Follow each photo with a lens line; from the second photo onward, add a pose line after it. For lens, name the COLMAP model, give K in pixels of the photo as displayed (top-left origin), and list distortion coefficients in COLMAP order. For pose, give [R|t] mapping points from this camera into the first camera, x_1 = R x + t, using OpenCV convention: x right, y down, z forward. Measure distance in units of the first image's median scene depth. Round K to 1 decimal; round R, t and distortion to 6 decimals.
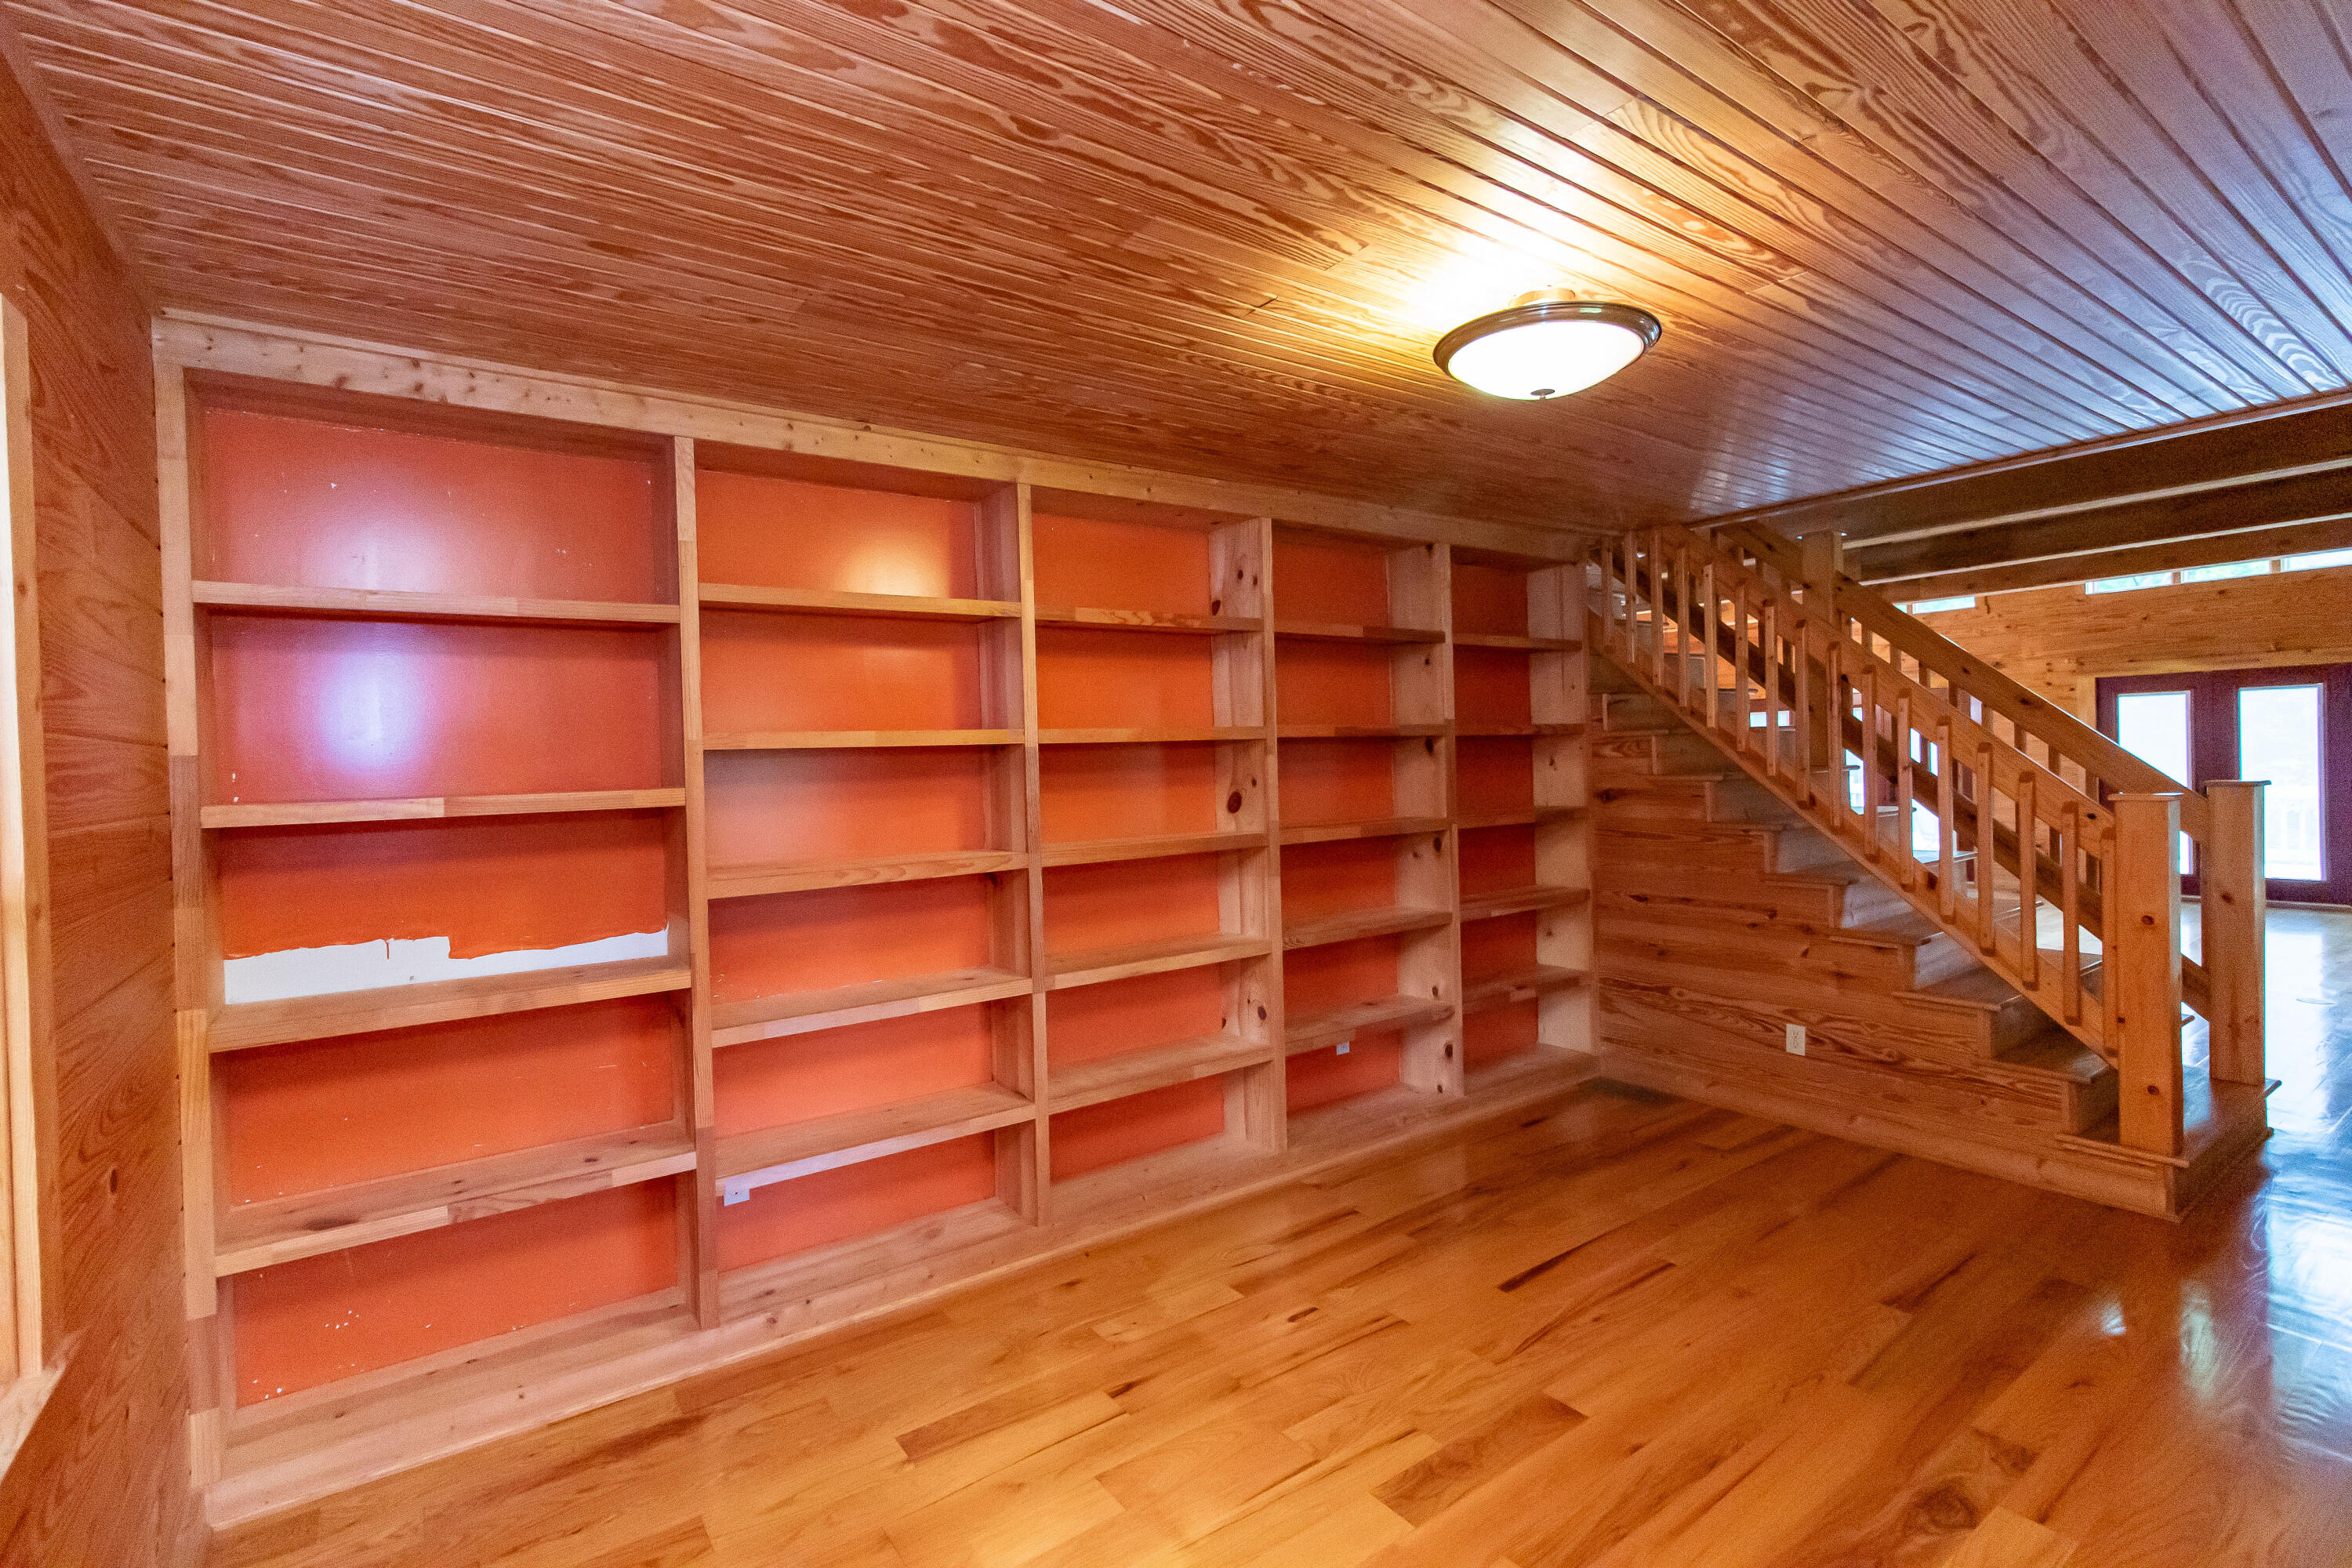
lens RADIAL K [[1074.7, 0, 1168.1], [0, 1074.7, 770.6], [0, 0, 1]] dist [0.000258, 0.000993]
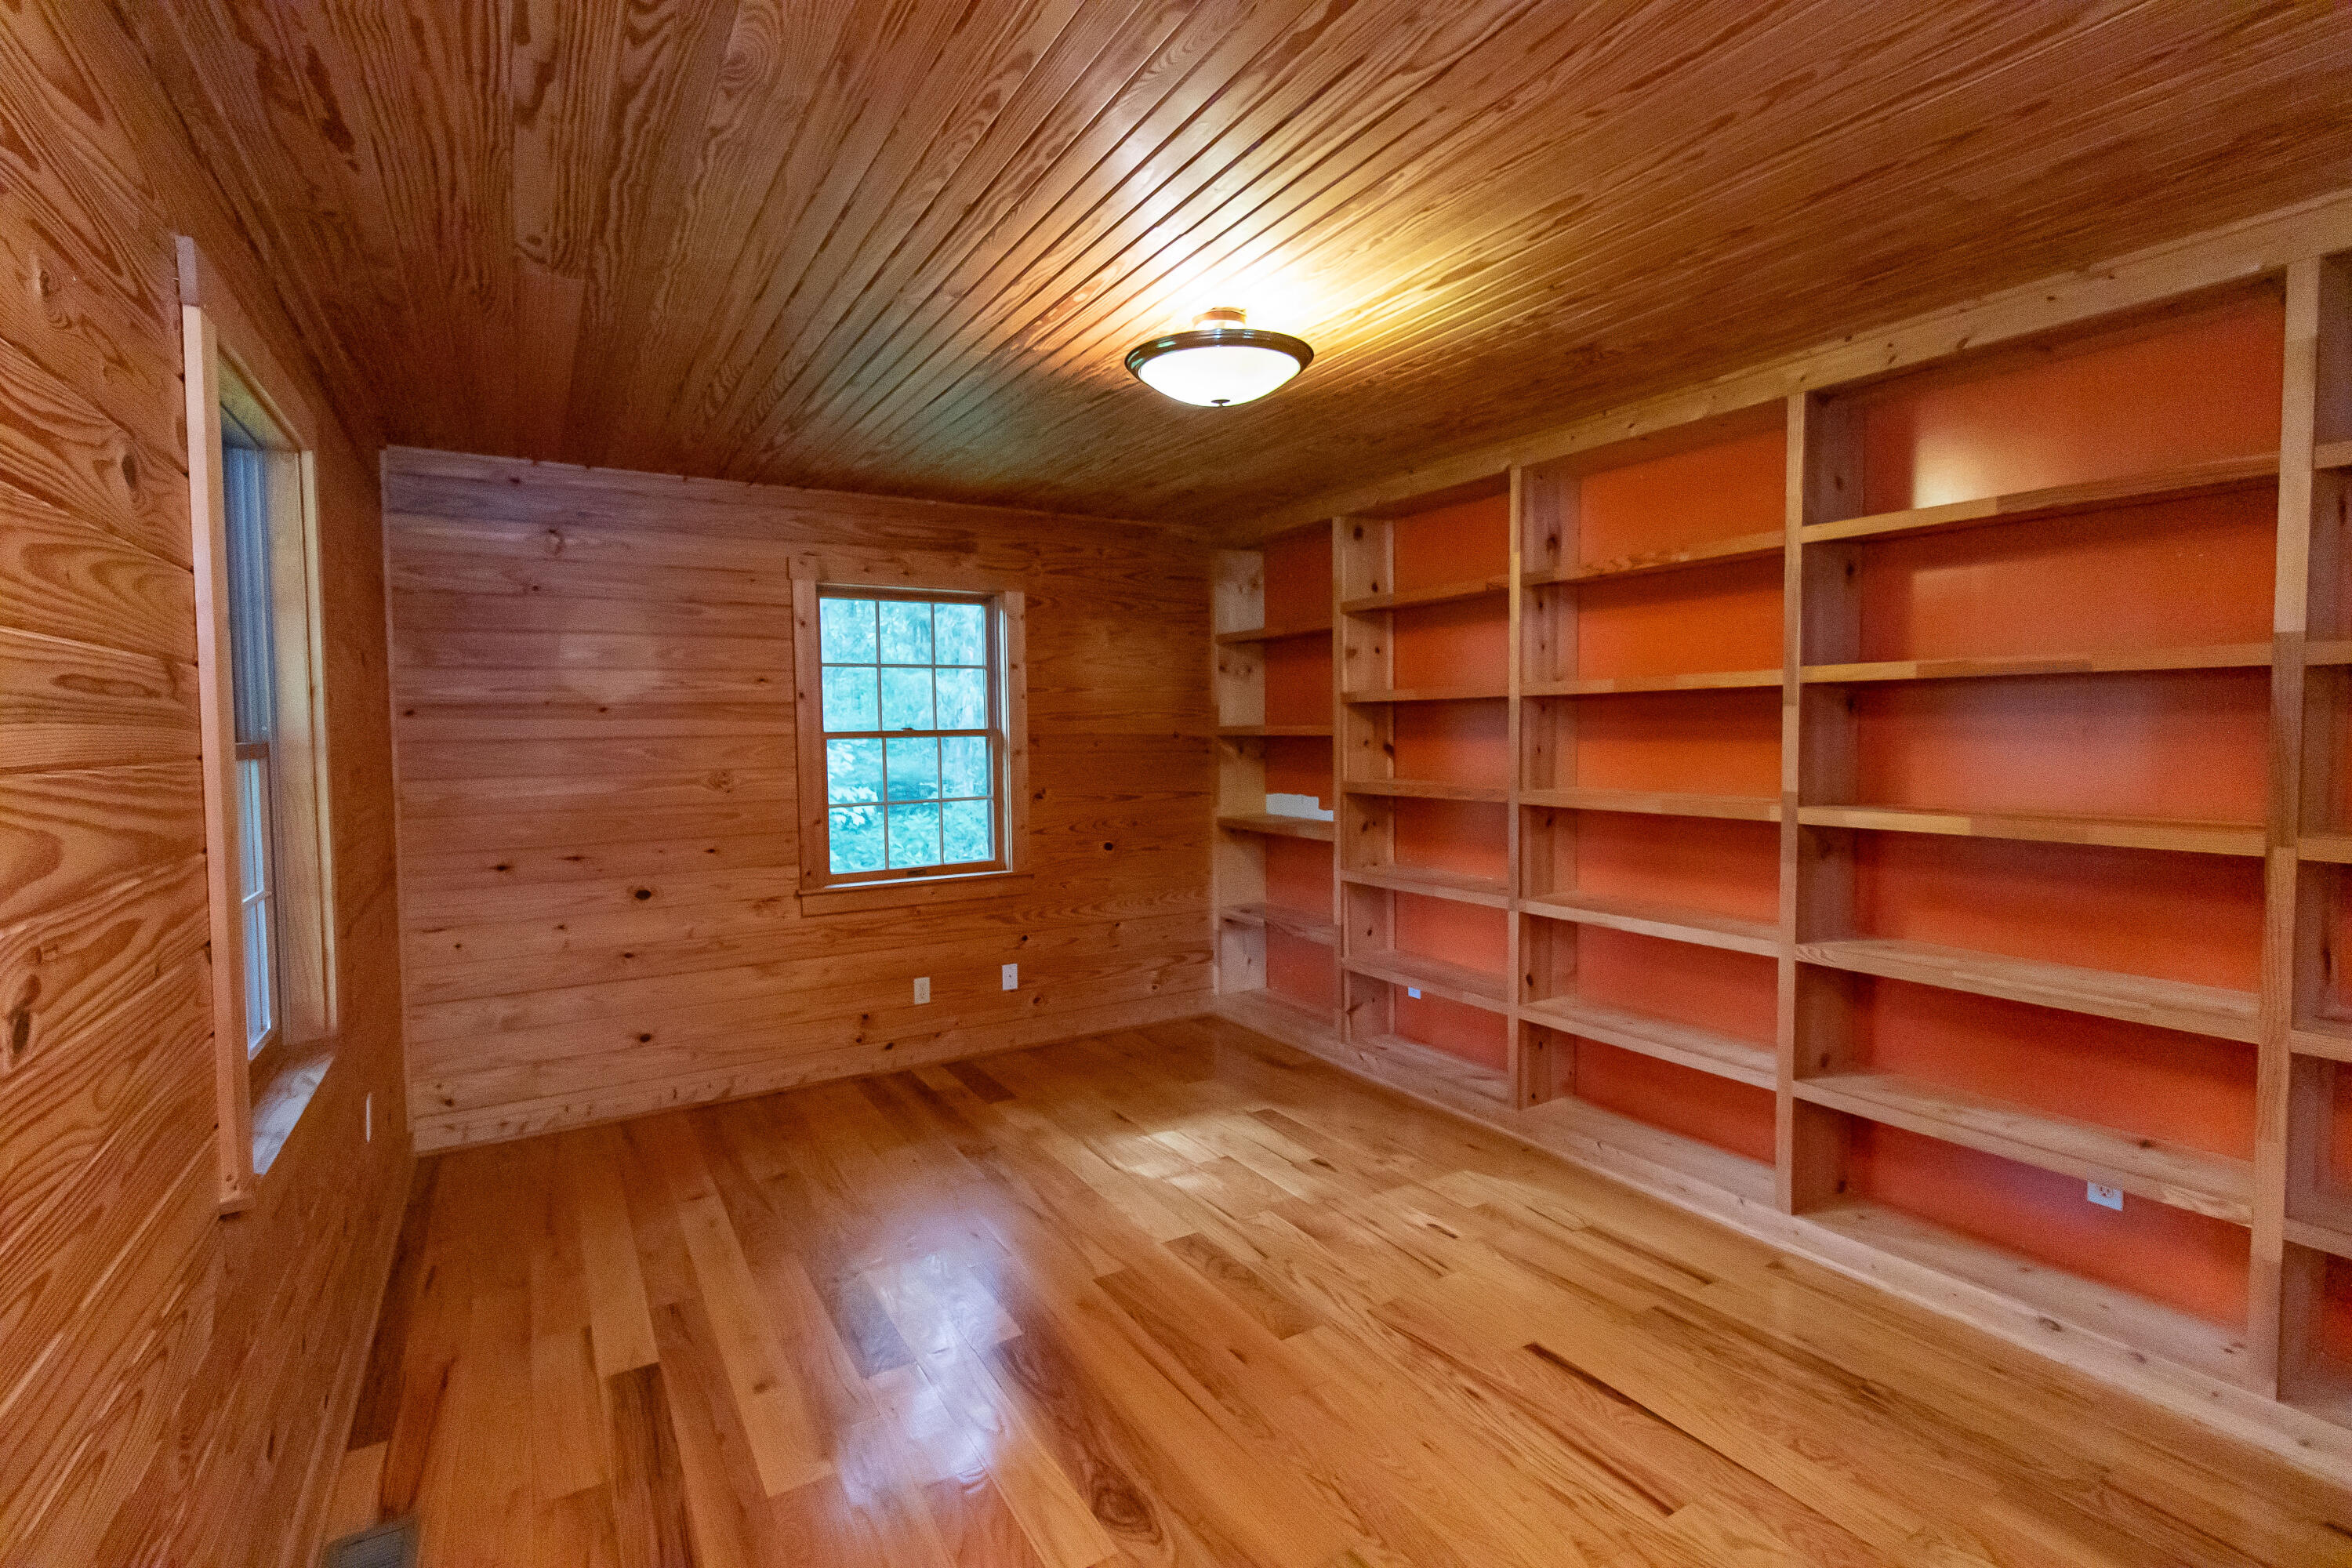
lens RADIAL K [[1074.7, 0, 1168.1], [0, 1074.7, 770.6], [0, 0, 1]] dist [0.000258, 0.000993]
pose [[-0.076868, 0.073939, -0.994296, 1.199268], [0.007476, 0.997261, 0.073582, -0.037225], [0.997013, -0.001777, -0.077210, 0.818258]]
